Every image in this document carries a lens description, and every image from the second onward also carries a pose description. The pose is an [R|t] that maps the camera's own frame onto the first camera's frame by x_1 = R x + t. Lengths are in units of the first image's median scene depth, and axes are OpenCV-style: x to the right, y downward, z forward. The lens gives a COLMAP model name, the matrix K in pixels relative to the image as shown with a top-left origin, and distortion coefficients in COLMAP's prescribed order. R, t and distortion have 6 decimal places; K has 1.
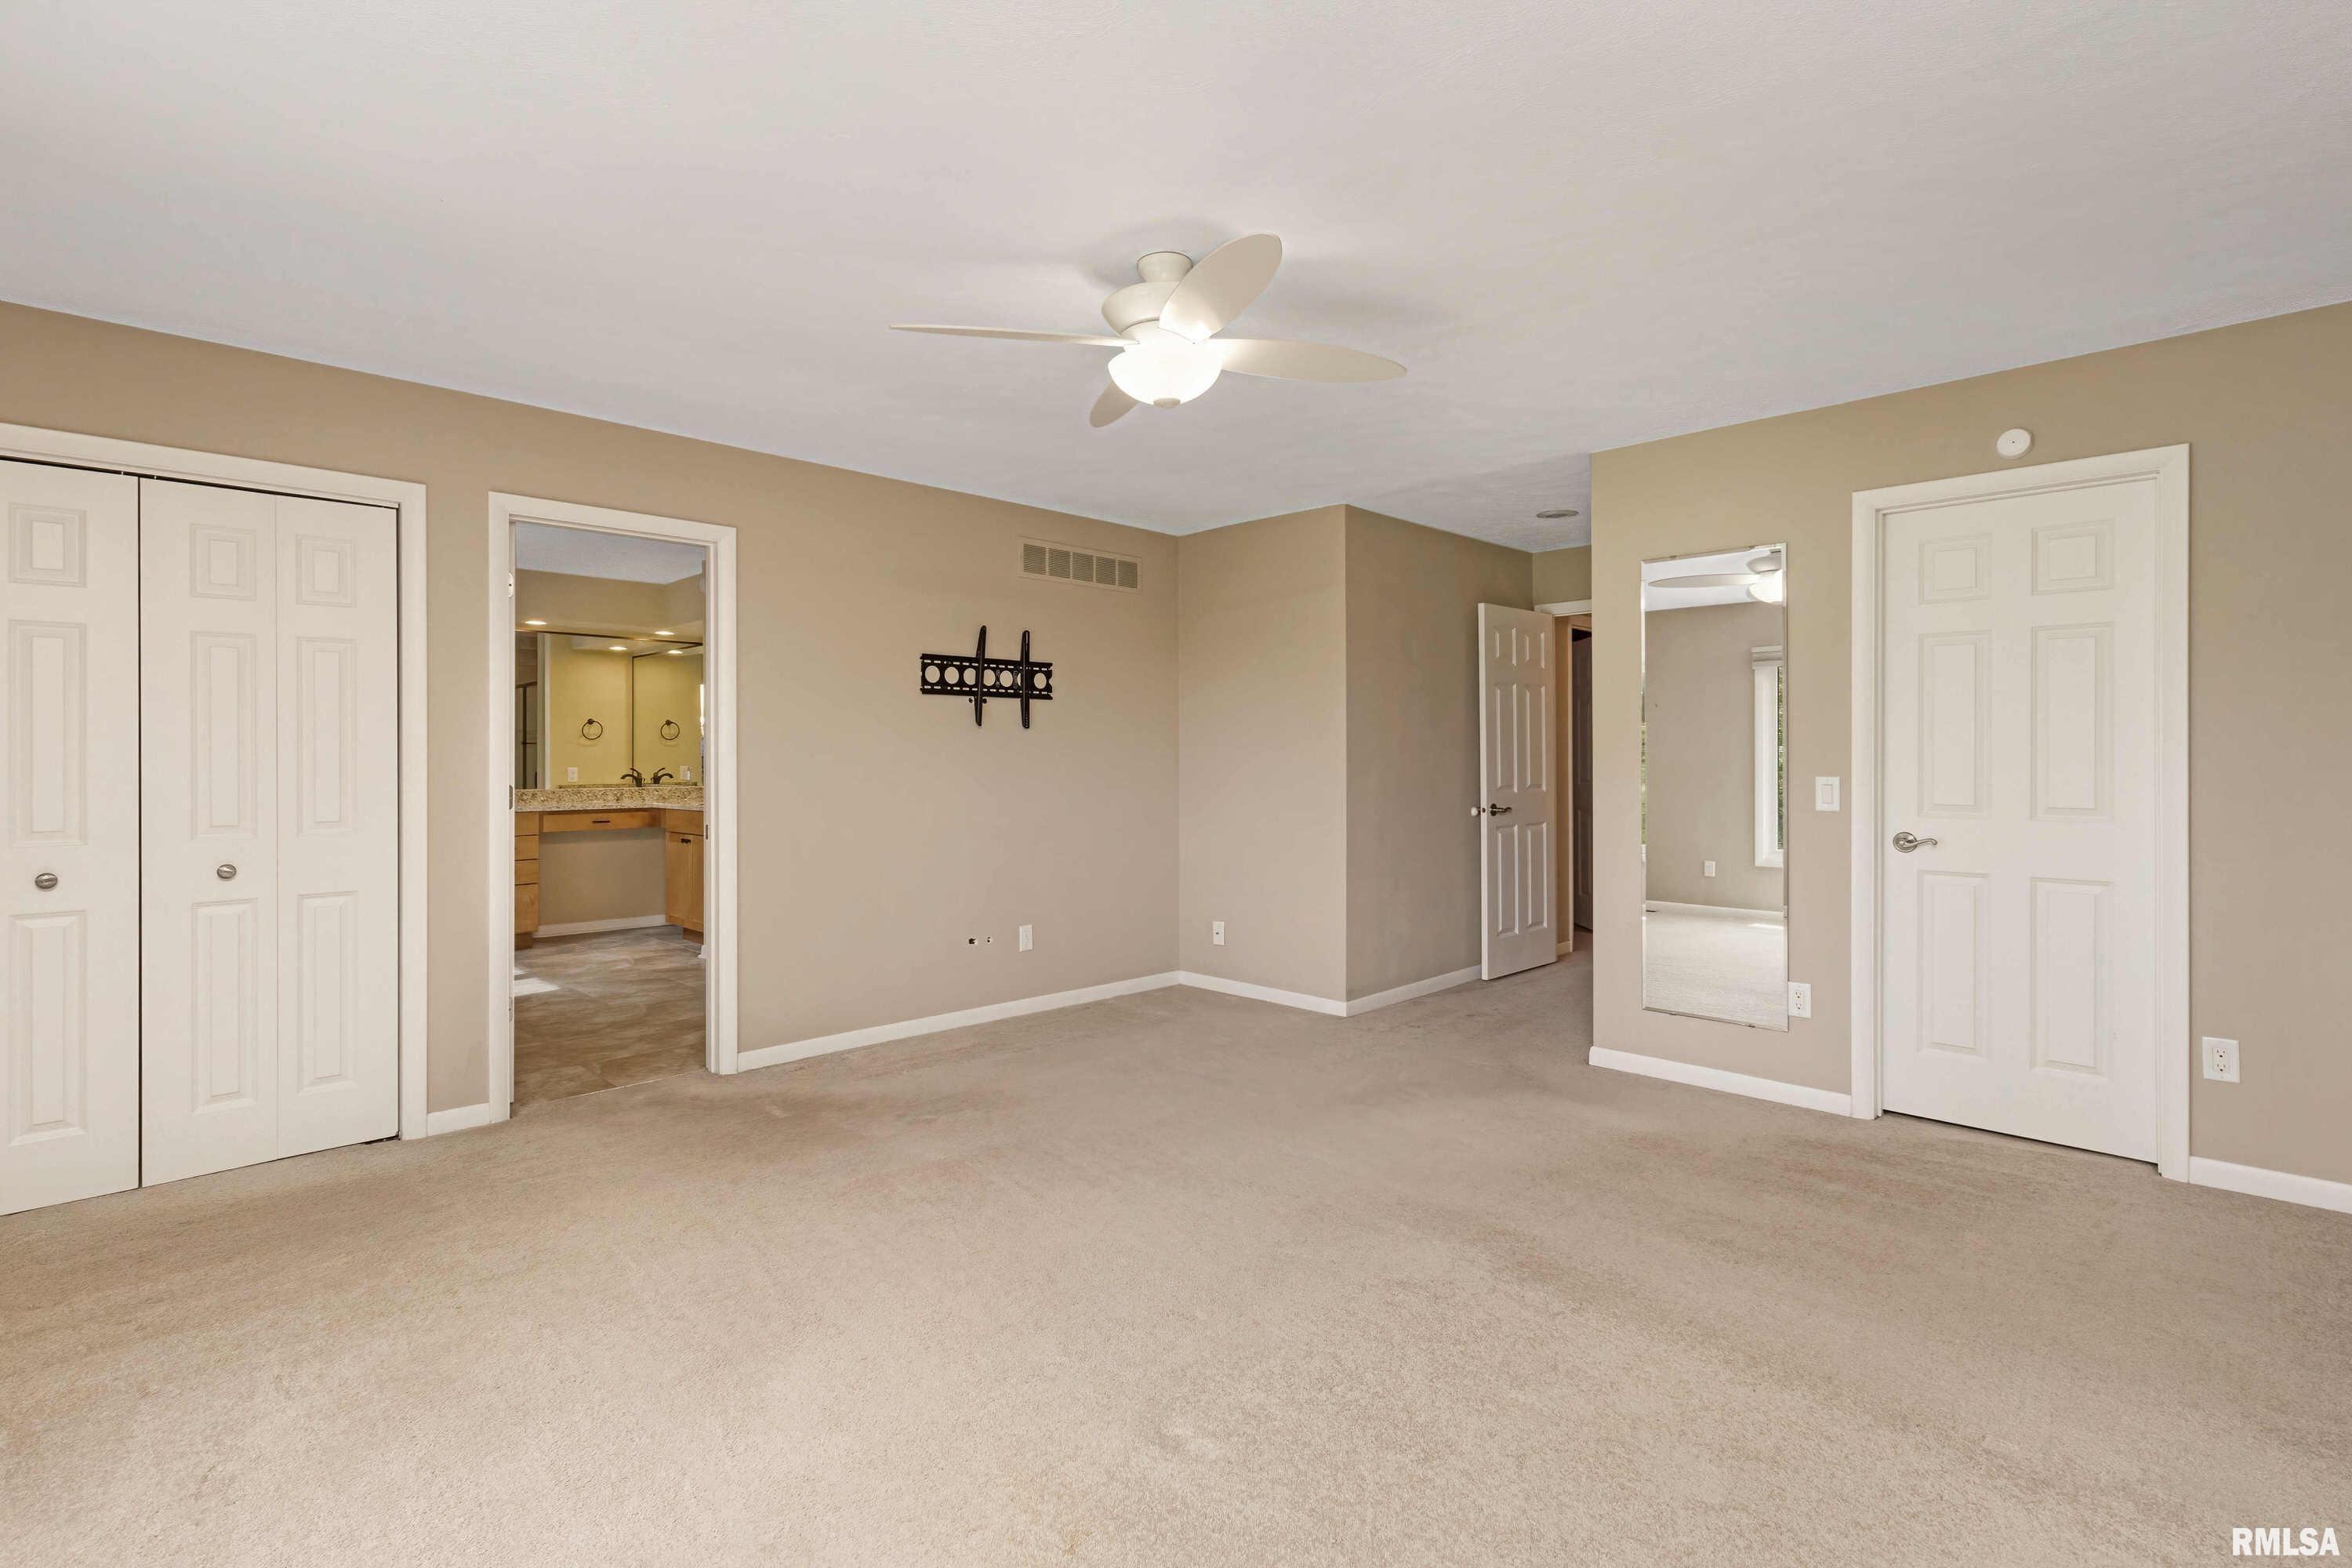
lens RADIAL K [[1085.1, 0, 1171.0], [0, 1085.1, 789.7], [0, 0, 1]] dist [0.003975, 0.000341]
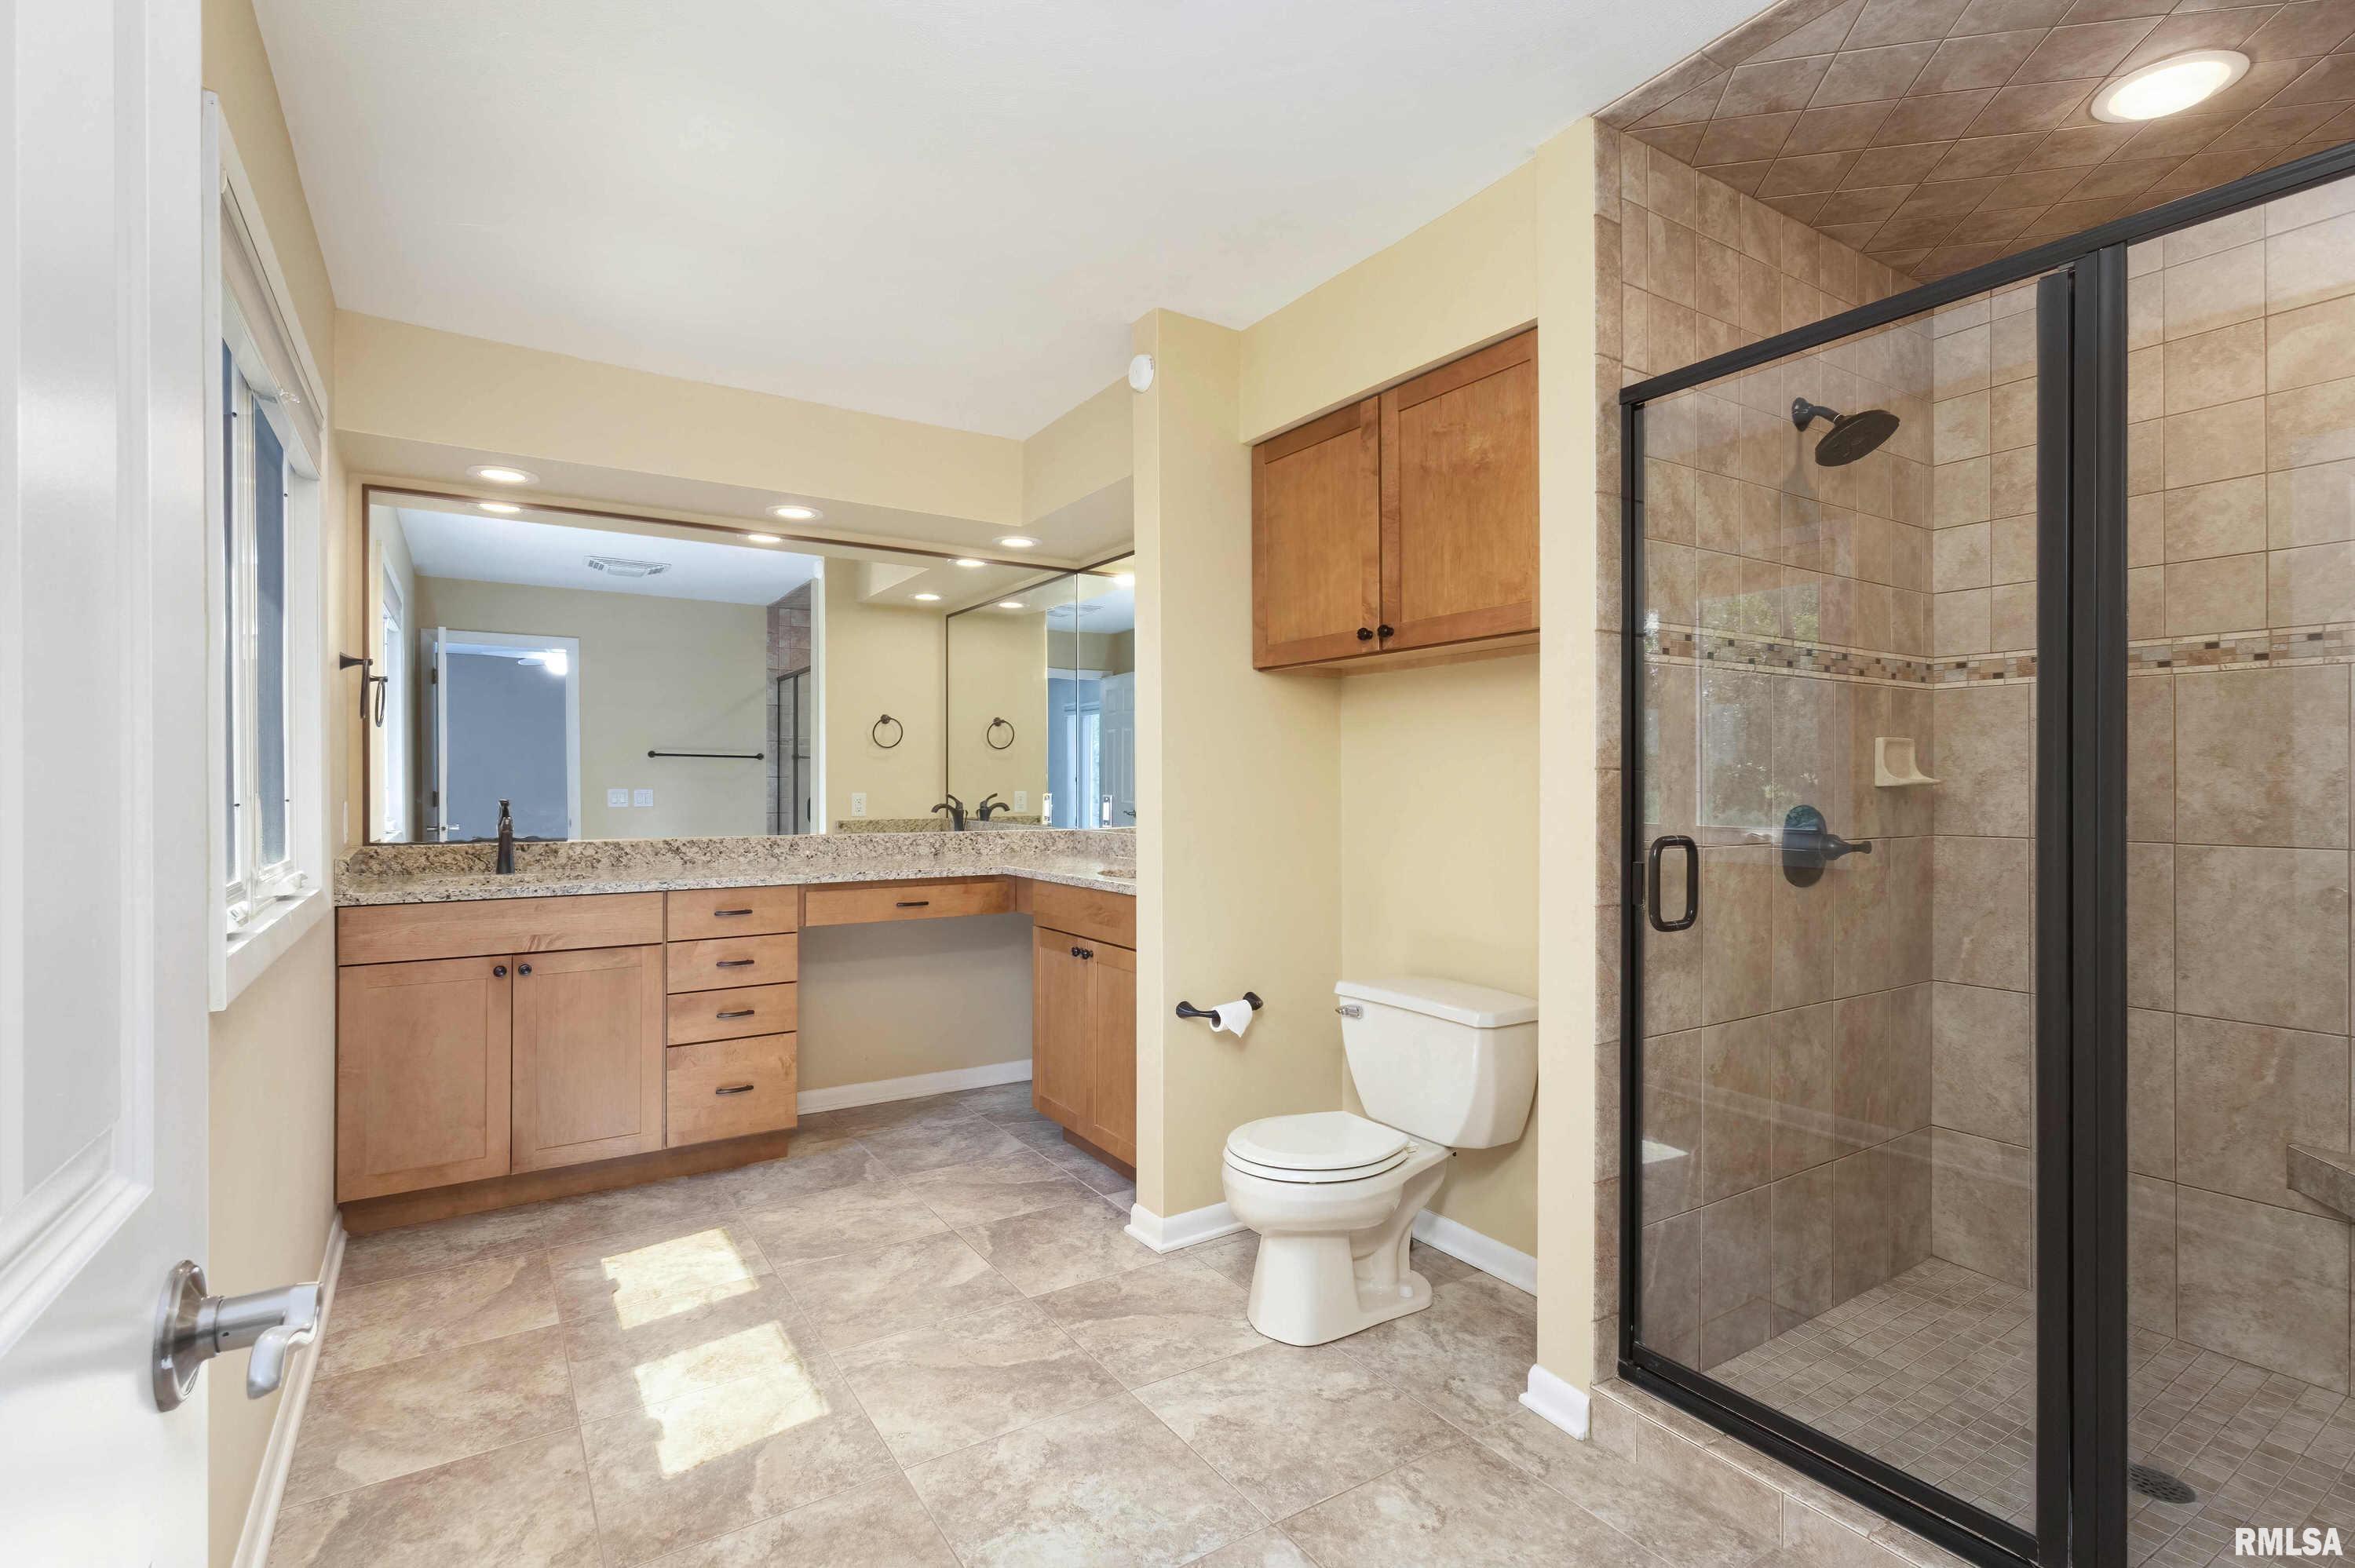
lens RADIAL K [[1086.3, 0, 1172.5], [0, 1086.3, 789.7], [0, 0, 1]] dist [0.003975, 0.000341]
pose [[0.976737, 0.000917, -0.214439, -0.289468], [-0.005605, 0.999758, -0.021255, -0.012504], [0.214368, 0.021962, 0.976506, 0.517286]]
